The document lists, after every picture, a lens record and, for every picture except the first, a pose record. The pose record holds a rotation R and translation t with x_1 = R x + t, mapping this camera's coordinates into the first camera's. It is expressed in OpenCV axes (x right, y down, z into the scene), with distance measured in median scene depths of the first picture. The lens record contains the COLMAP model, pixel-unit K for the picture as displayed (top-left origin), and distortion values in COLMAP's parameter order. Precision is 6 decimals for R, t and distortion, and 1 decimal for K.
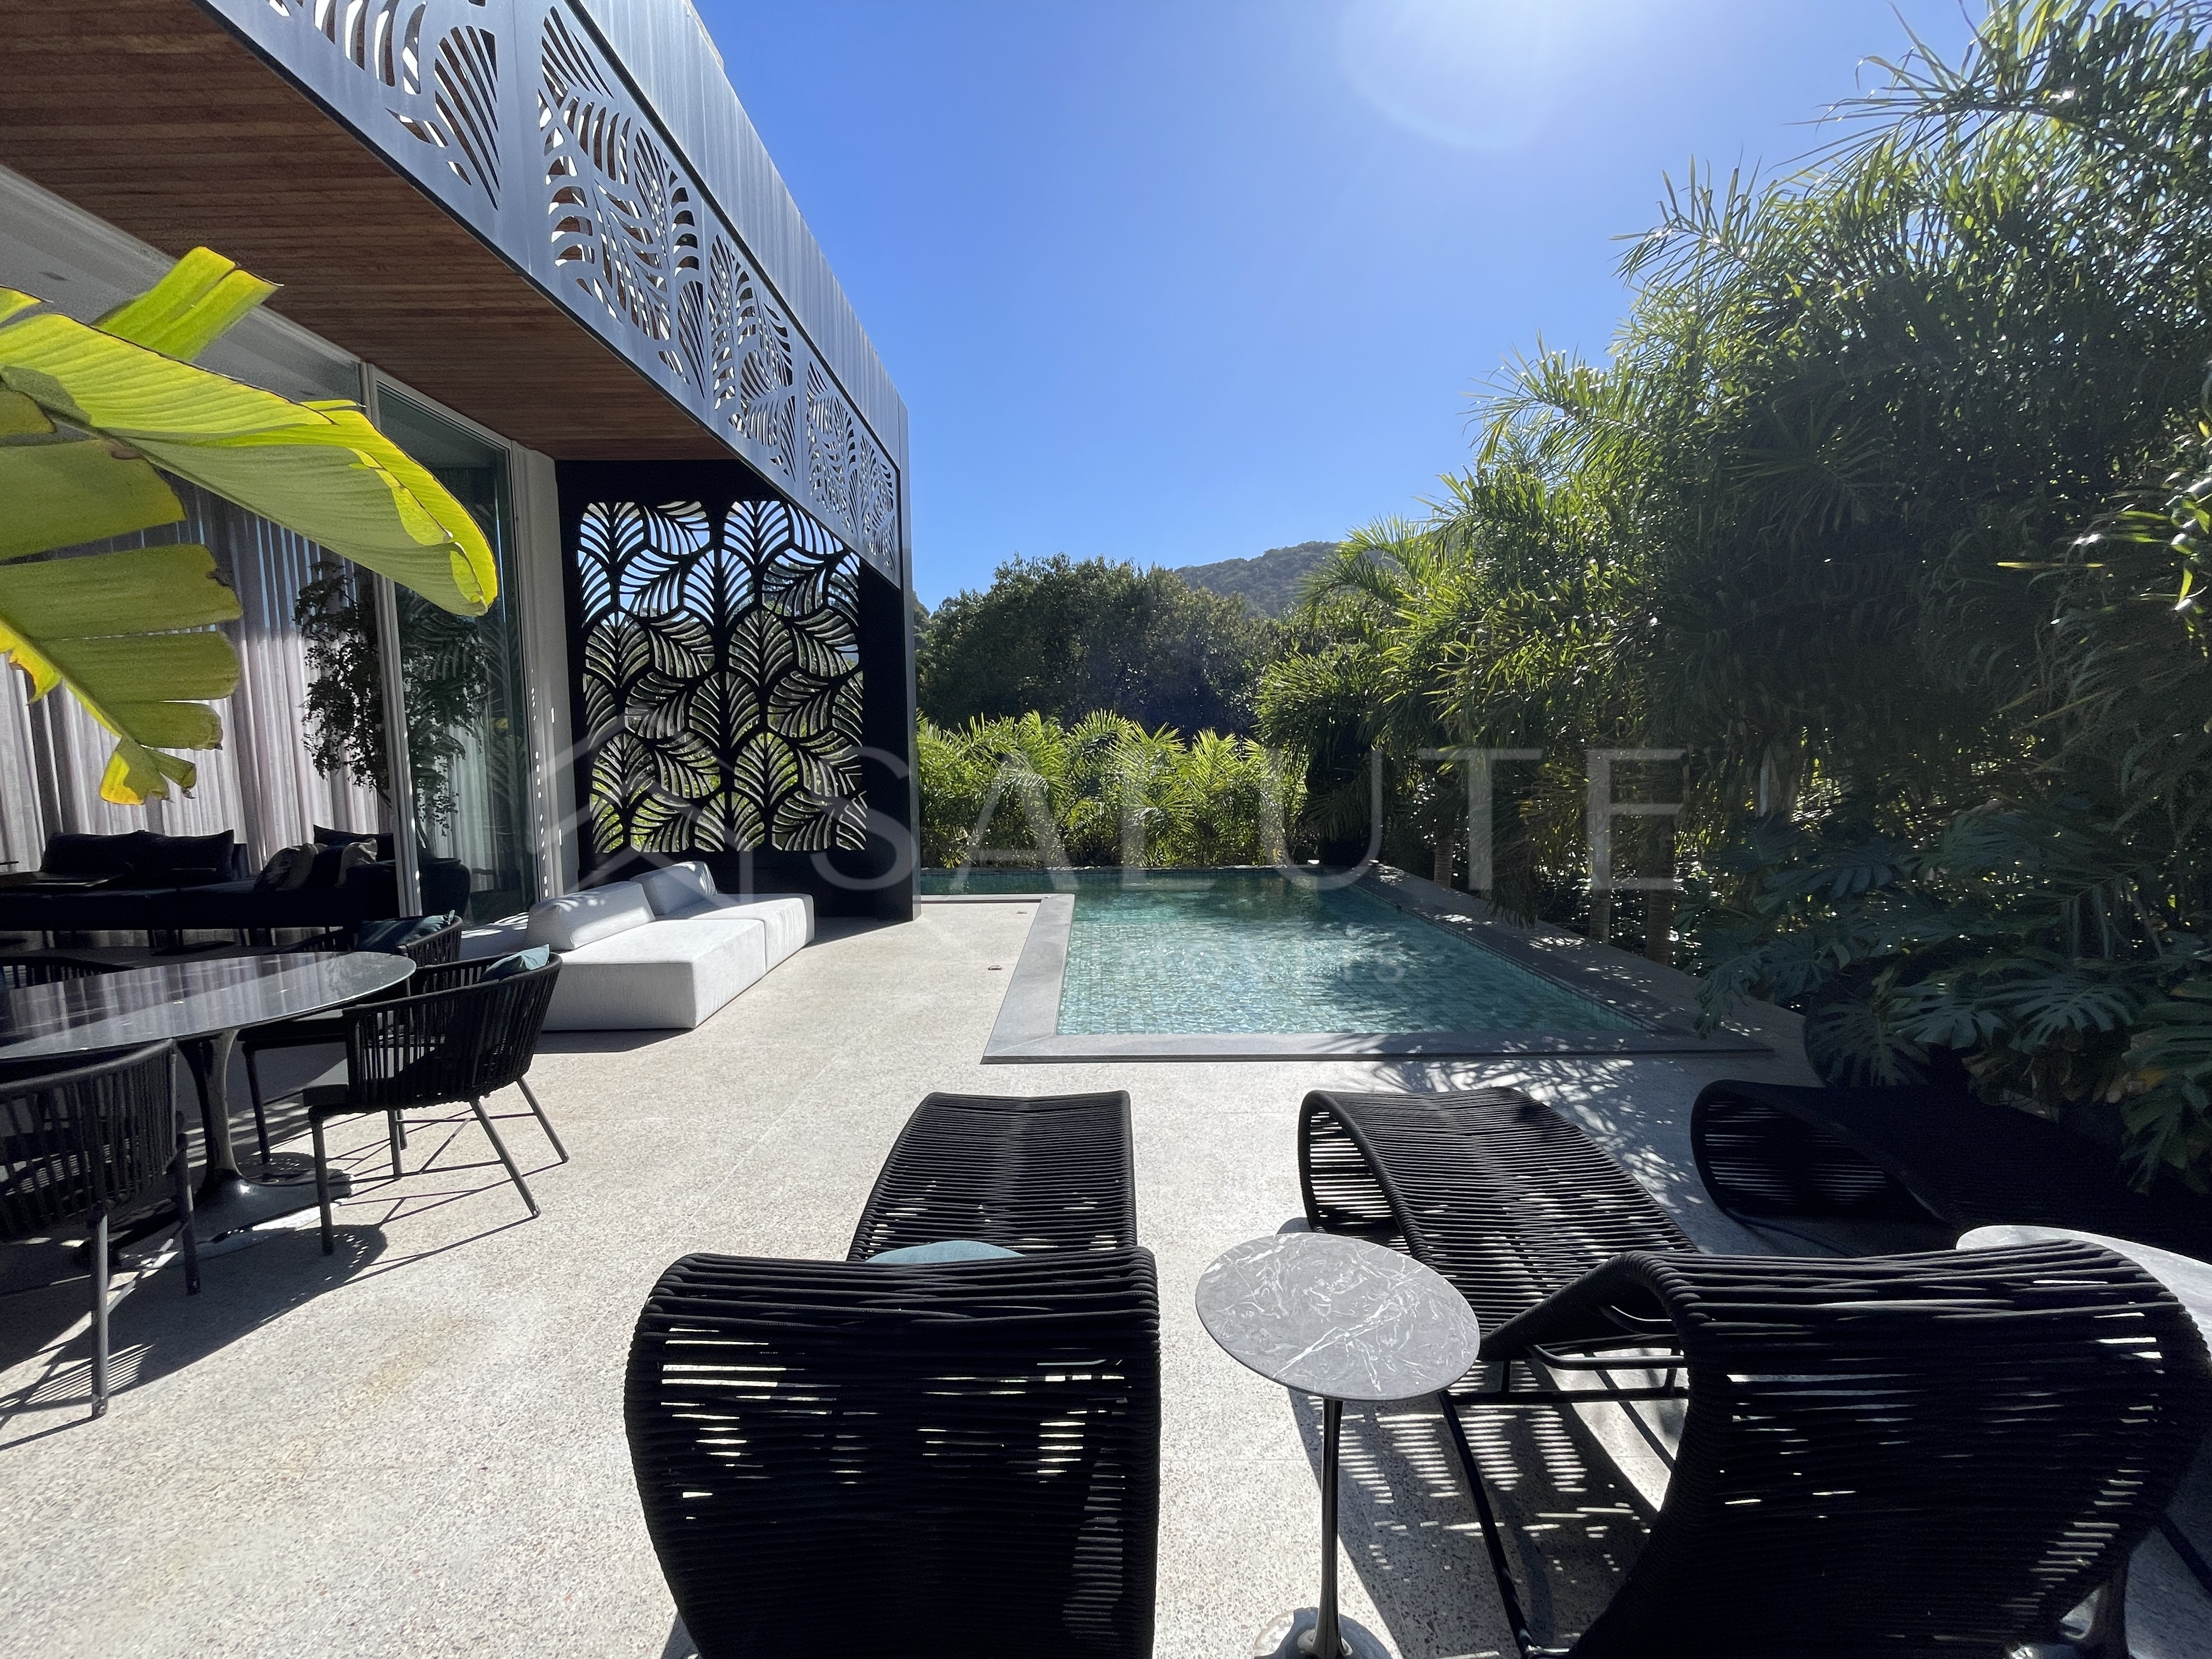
lens RADIAL K [[893.4, 0, 1103.0], [0, 893.4, 835.7], [0, 0, 1]] dist [0.001396, 0.000073]
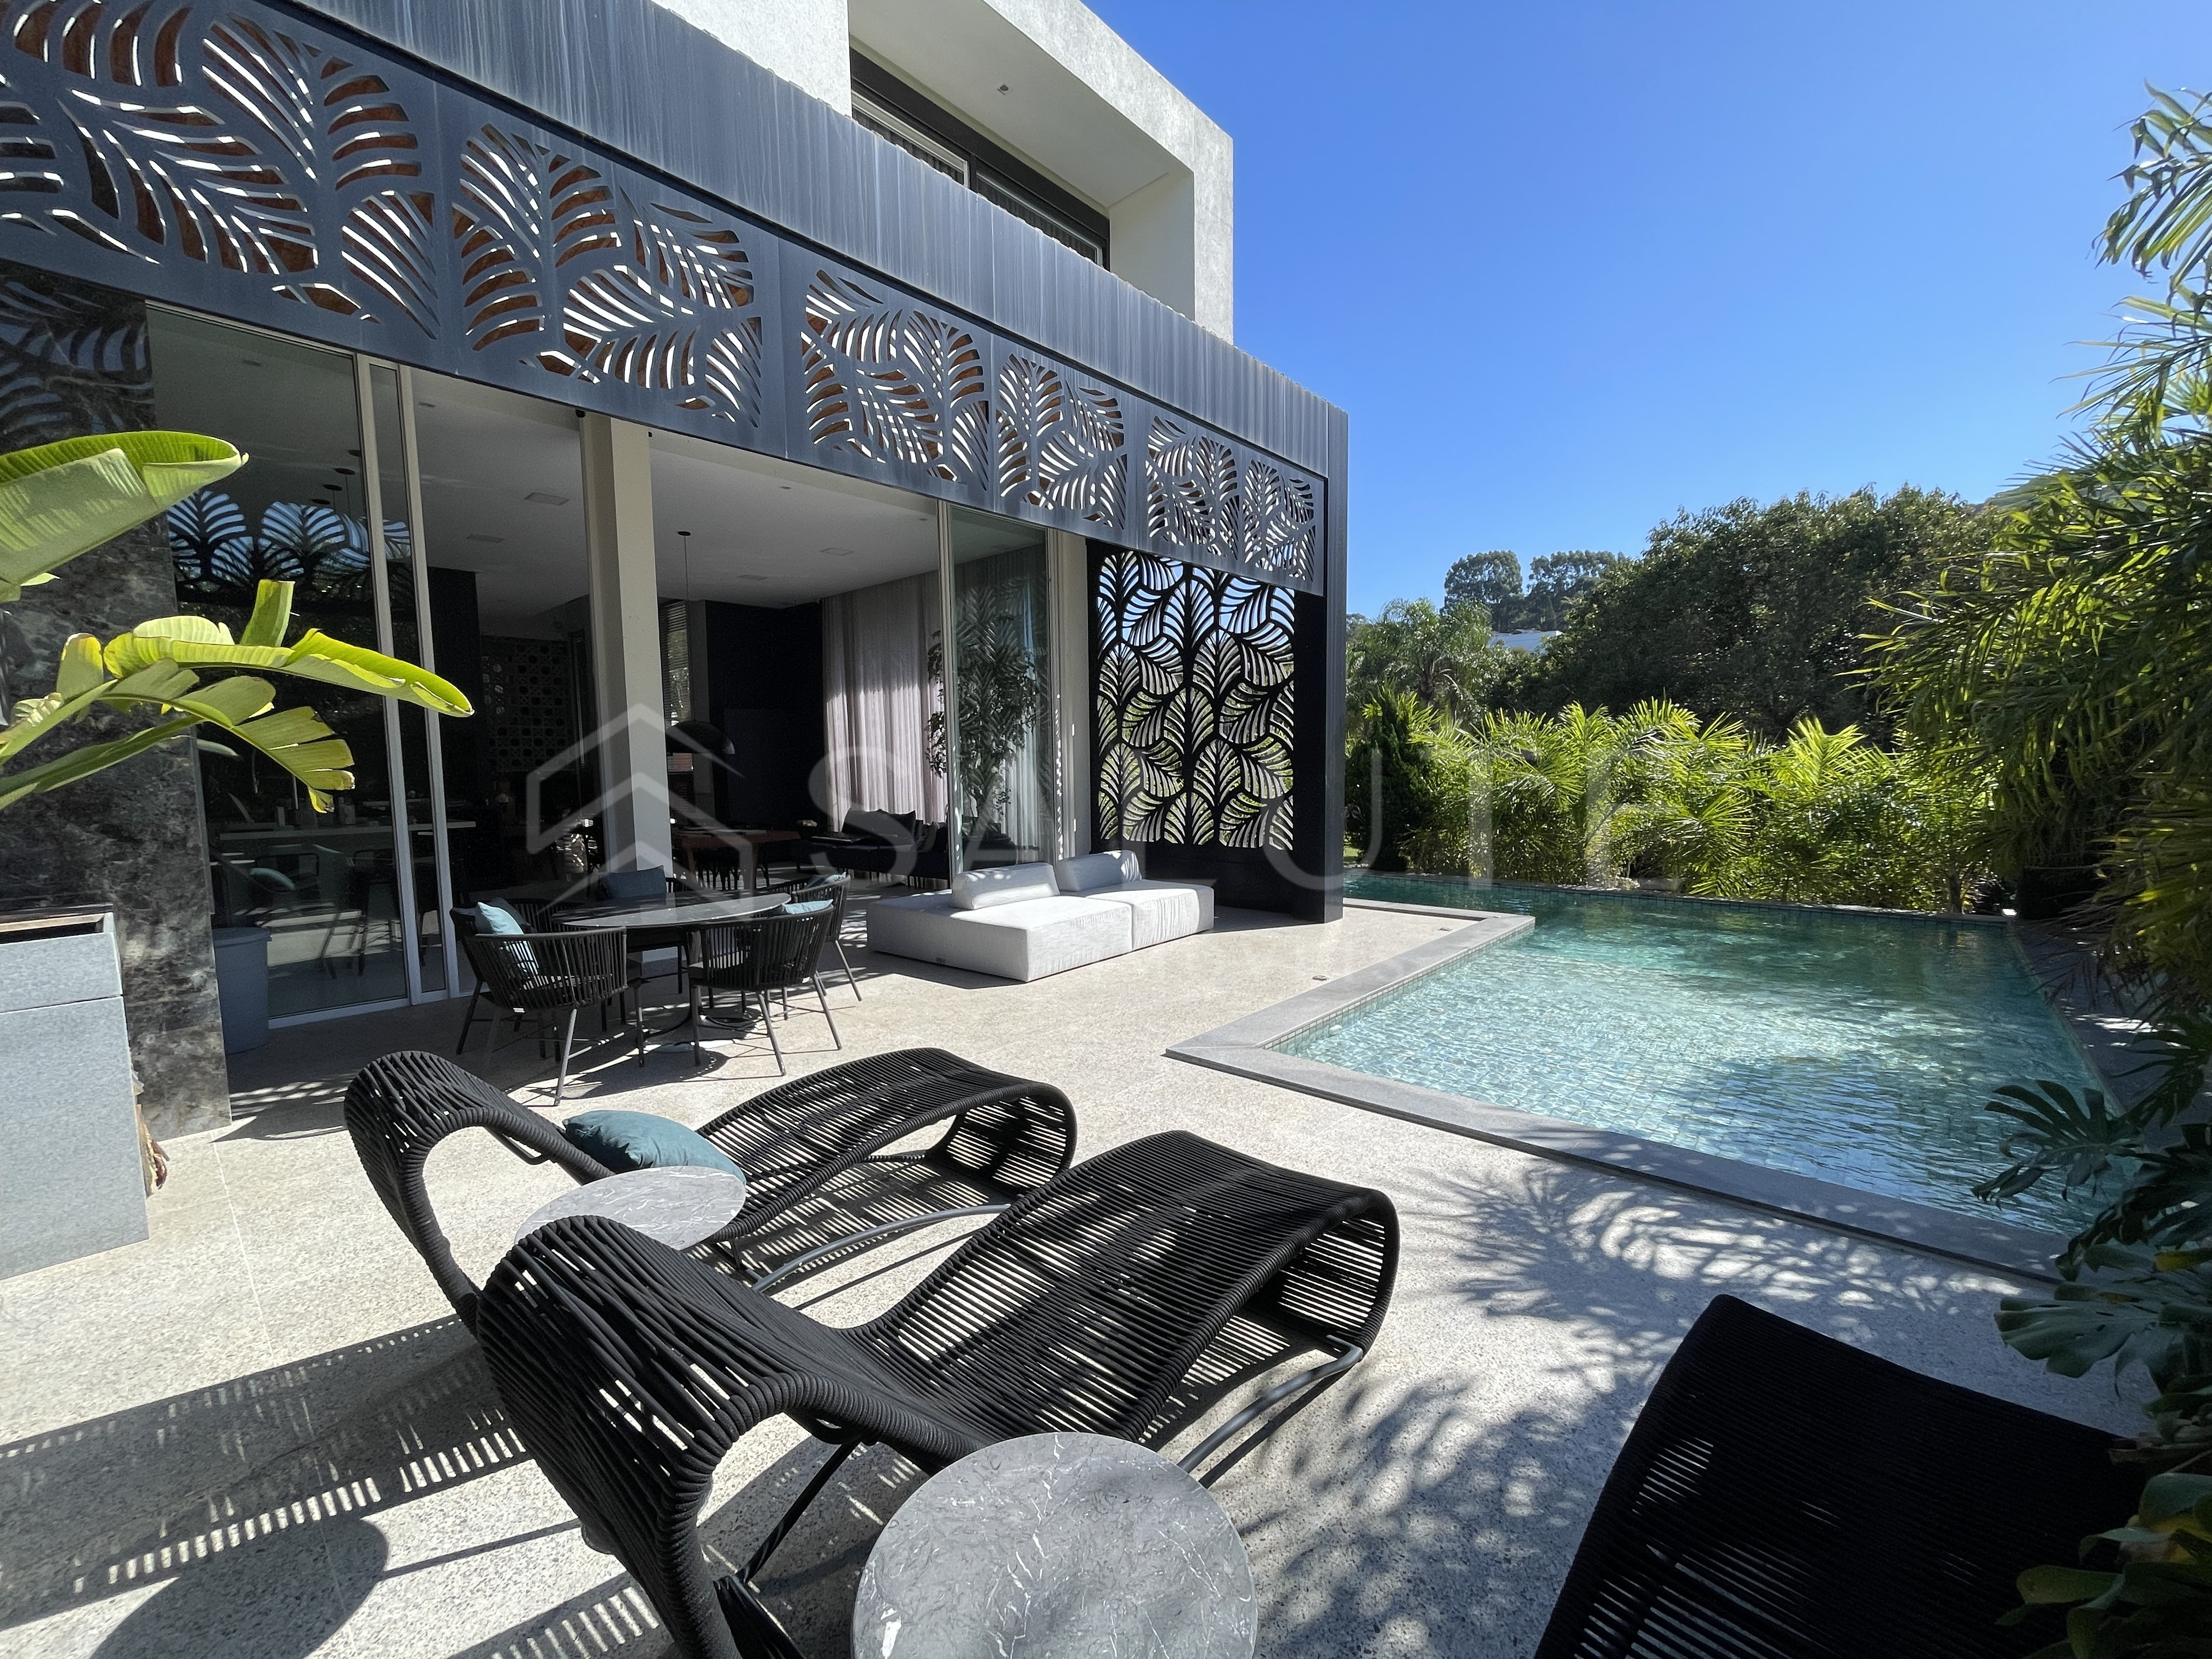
lens RADIAL K [[893.4, 0, 1113.0], [0, 893.4, 835.1], [0, 0, 1]] dist [0.001396, 0.000073]
pose [[0.750418, 0.058660, -0.658355, 0.274263], [-0.051935, 0.998207, 0.029744, -0.022435], [0.658920, 0.011871, 0.752120, 0.072420]]
